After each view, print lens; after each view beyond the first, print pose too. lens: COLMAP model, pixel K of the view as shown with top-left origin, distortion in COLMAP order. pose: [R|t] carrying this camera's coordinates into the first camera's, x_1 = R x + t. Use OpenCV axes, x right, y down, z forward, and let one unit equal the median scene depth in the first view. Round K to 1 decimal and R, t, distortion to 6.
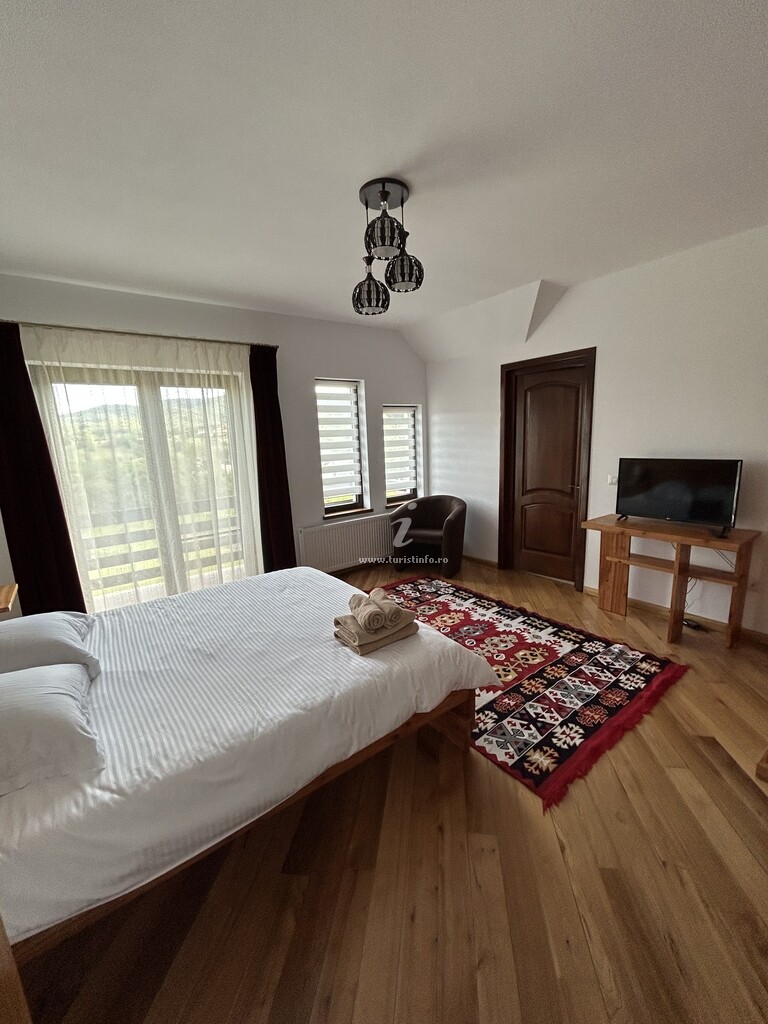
lens RADIAL K [[414.5, 0, 386.5], [0, 414.5, 513.4], [0, 0, 1]] dist [0.000773, -0.000325]
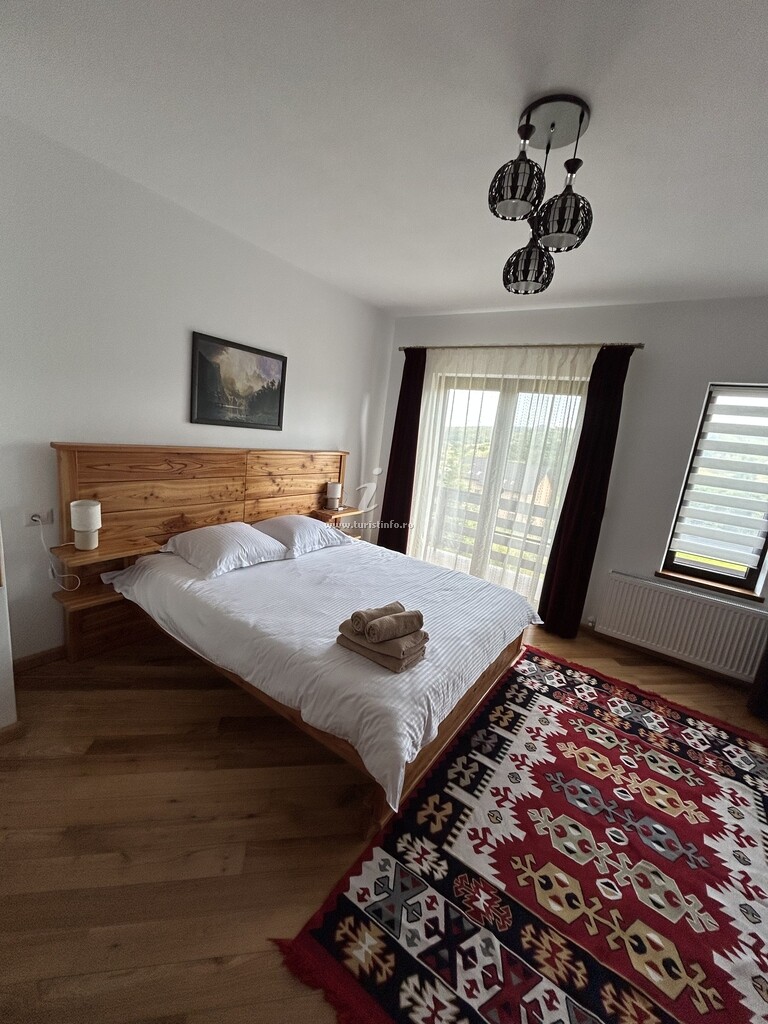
lens RADIAL K [[414.5, 0, 384.8], [0, 414.5, 513.1], [0, 0, 1]] dist [0.000773, -0.000325]
pose [[0.300385, 0.265340, -0.916168, 0.645587], [-0.303339, 0.937234, 0.171985, -0.129372], [0.904298, 0.226248, 0.362018, 0.522124]]
